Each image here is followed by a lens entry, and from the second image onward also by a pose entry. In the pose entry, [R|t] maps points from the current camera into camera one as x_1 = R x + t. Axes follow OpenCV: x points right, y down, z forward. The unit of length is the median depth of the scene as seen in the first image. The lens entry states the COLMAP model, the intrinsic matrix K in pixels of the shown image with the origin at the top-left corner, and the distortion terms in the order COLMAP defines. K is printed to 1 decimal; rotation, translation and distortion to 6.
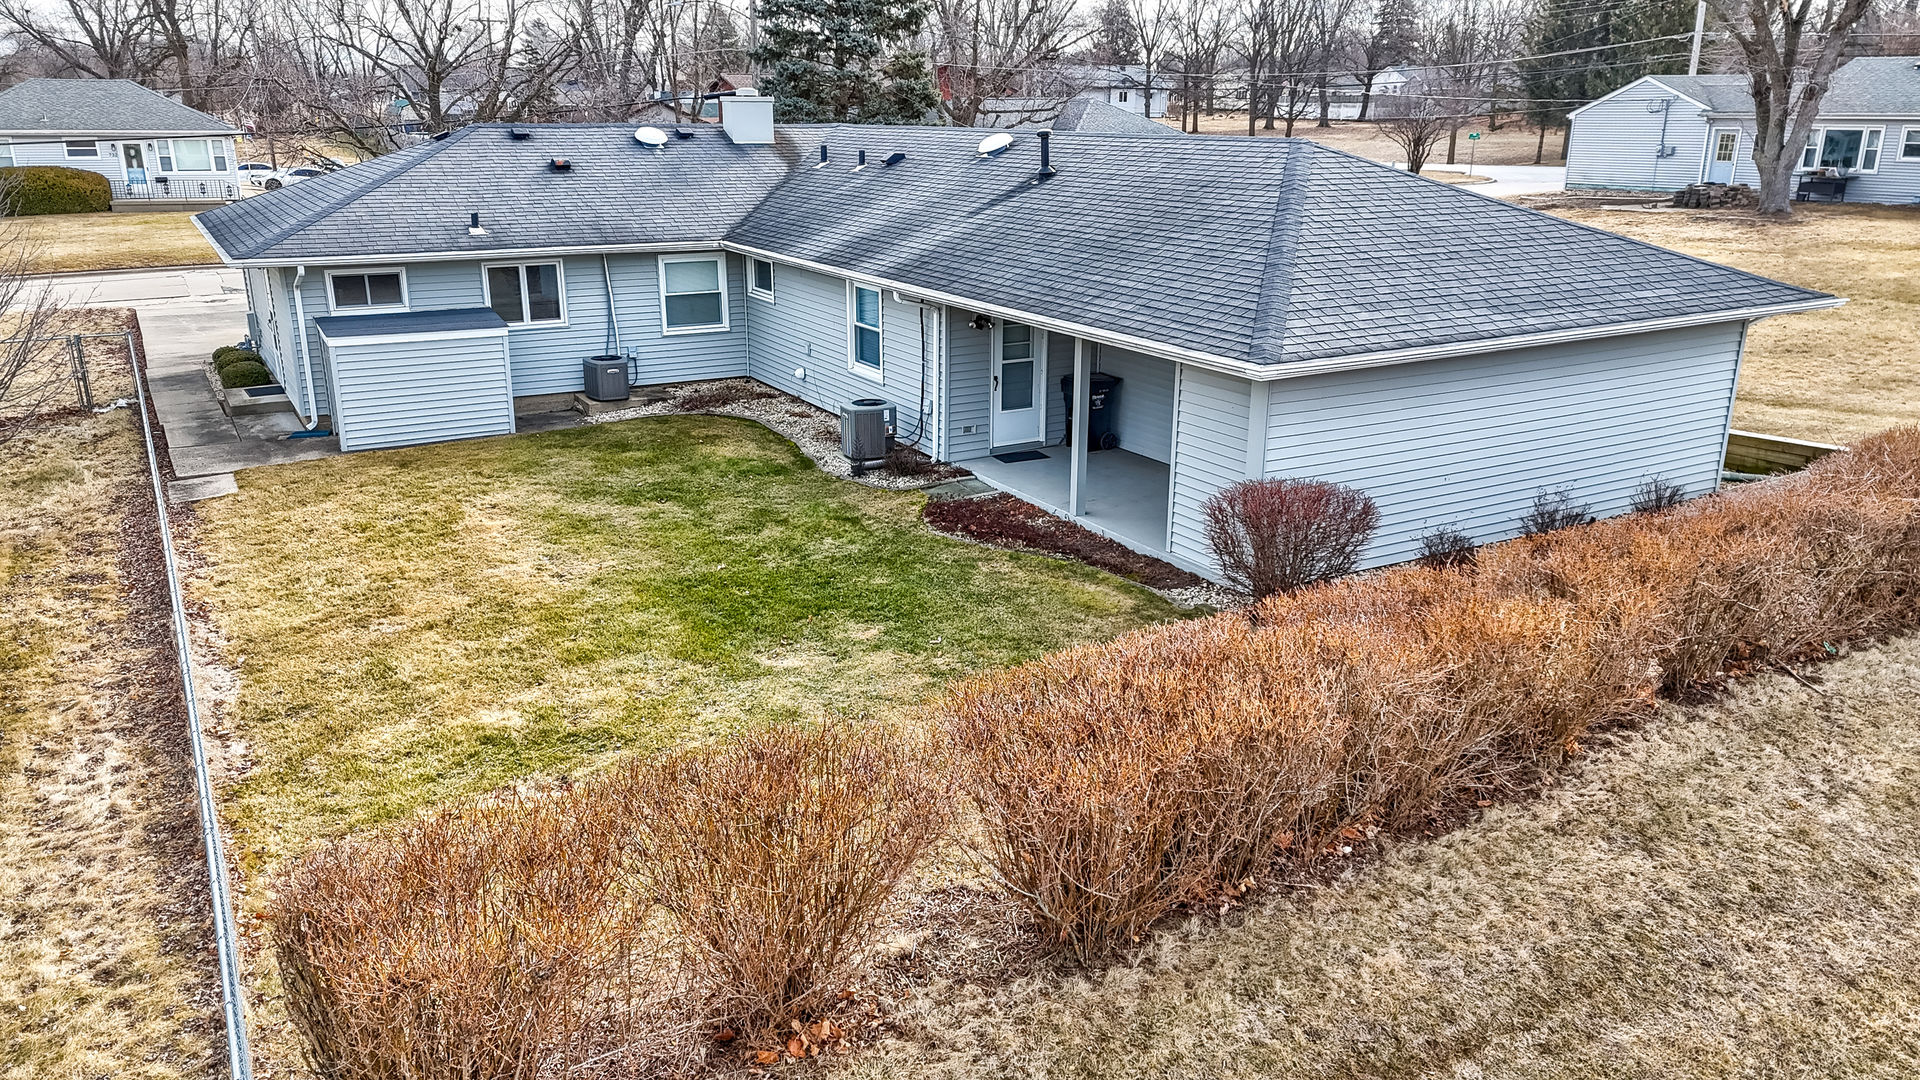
lens RADIAL K [[1396.1, 0, 946.0], [0, 1396.1, 541.3], [0, 0, 1]] dist [0.065787, -0.004850]
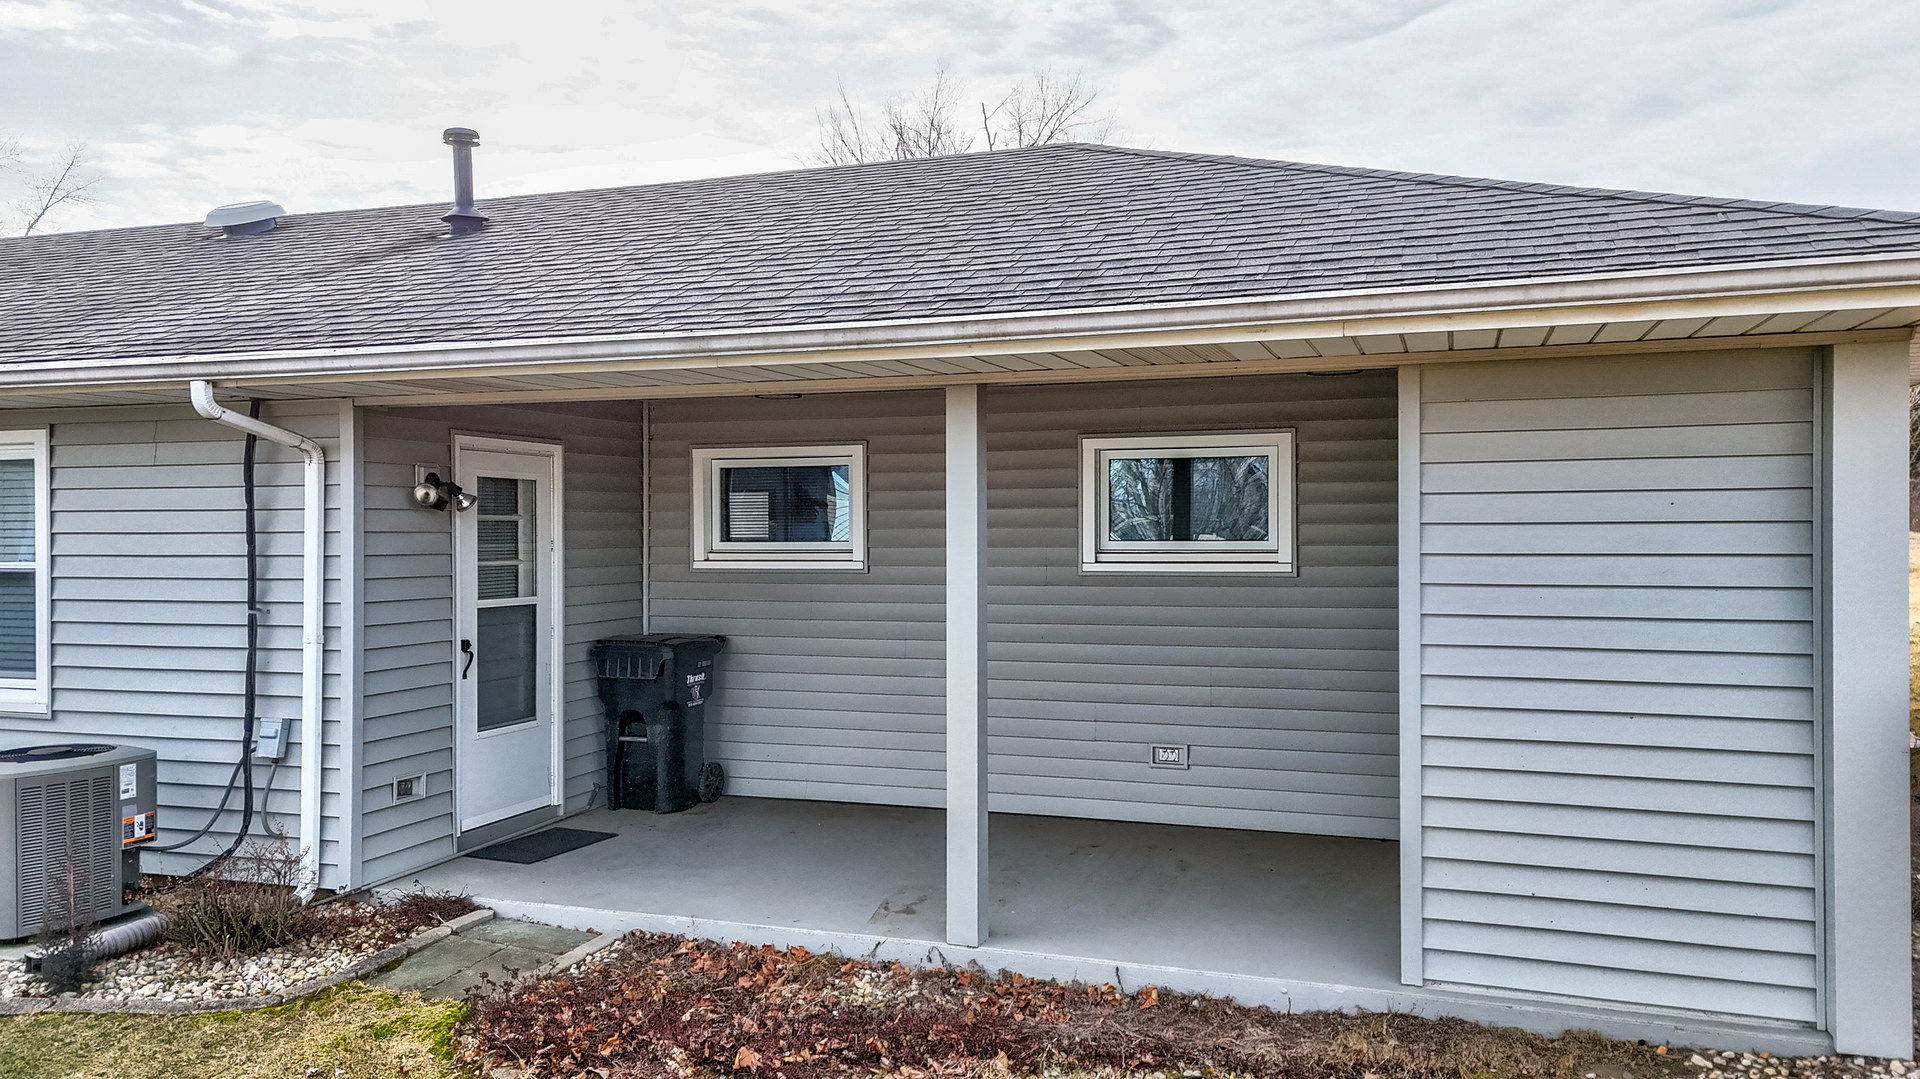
lens RADIAL K [[1396.1, 0, 959.3], [0, 1396.1, 535.2], [0, 0, 1]] dist [0.065787, -0.004850]
pose [[0.754888, -0.004545, 0.655837, -0.116683], [0.198948, 0.954446, -0.222381, -0.033760], [-0.624950, 0.298350, 0.721404, 0.641265]]
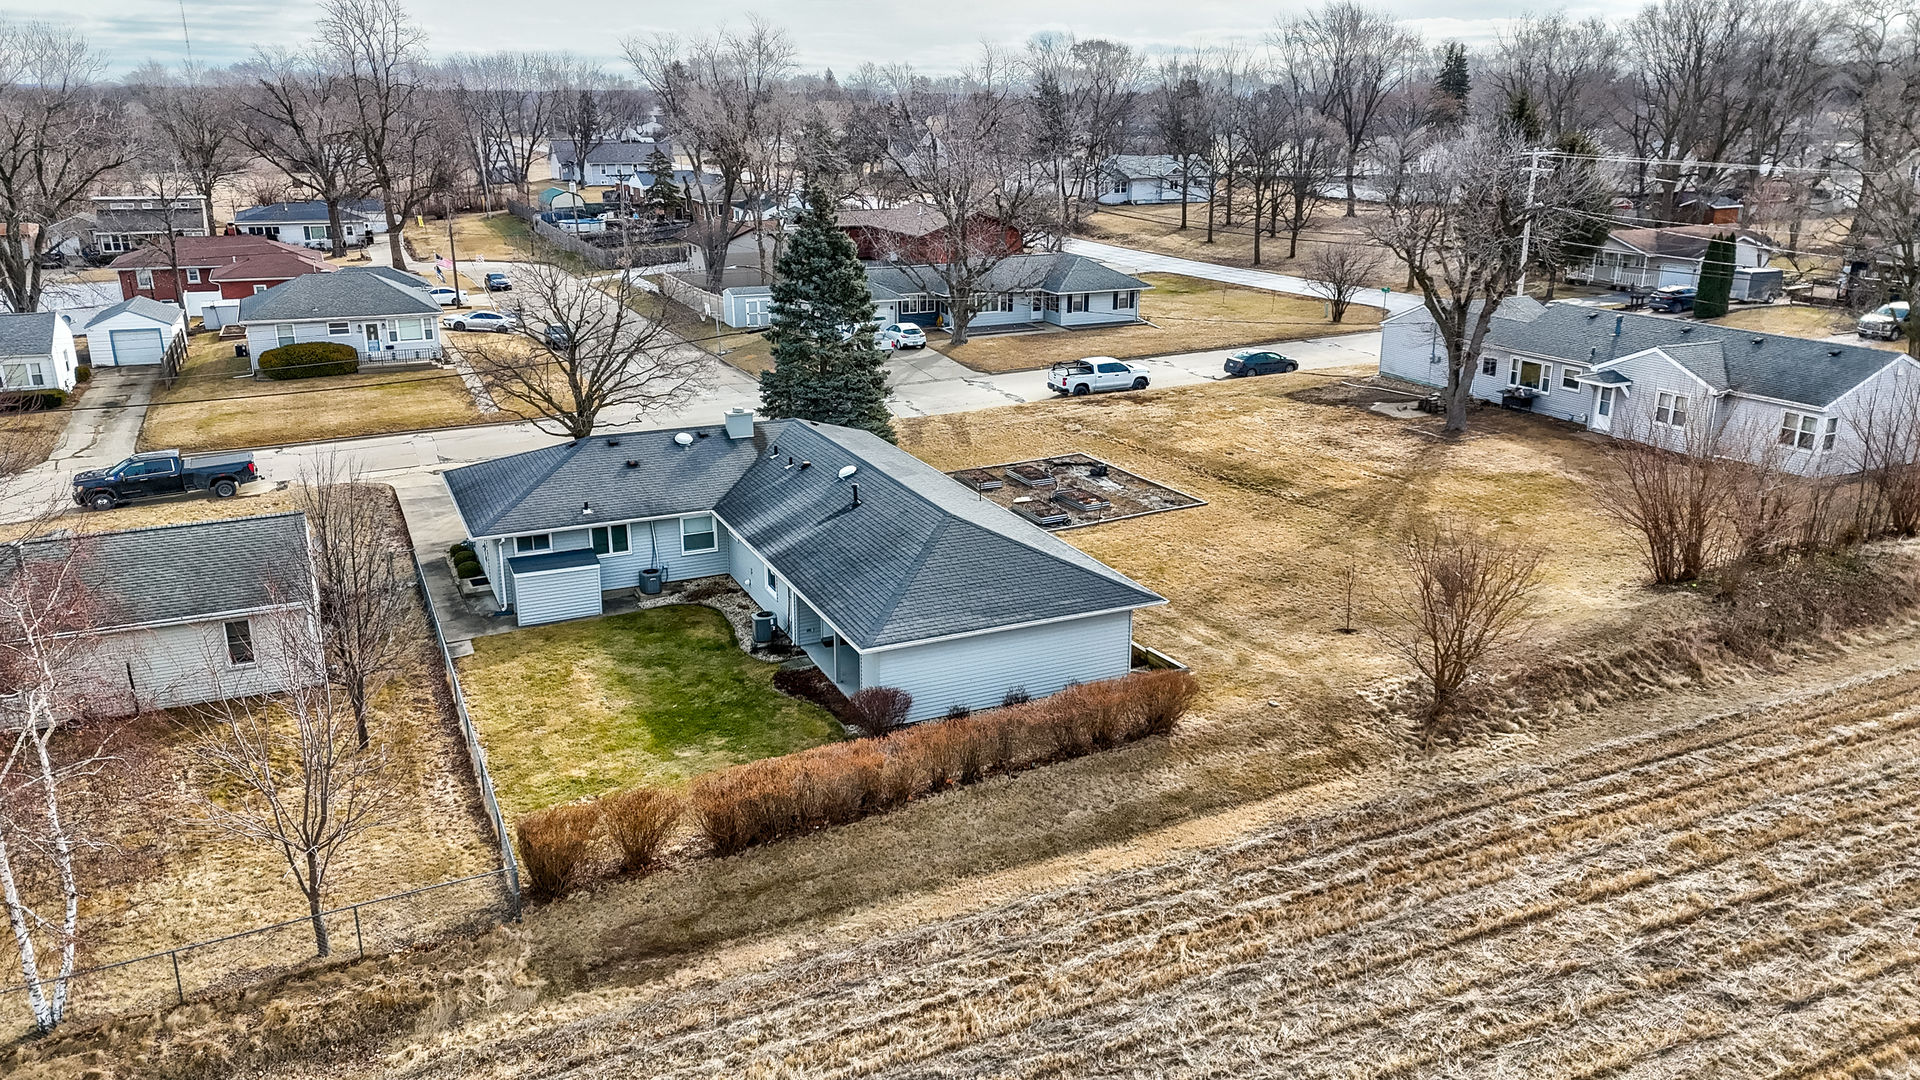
lens RADIAL K [[1396.1, 0, 972.1], [0, 1396.1, 536.8], [0, 0, 1]] dist [0.065787, -0.004850]
pose [[0.997121, 0.027478, -0.070674, 0.415111], [-0.027566, 0.999620, -0.000260, -0.232521], [0.070640, 0.002207, 0.997499, -1.111325]]
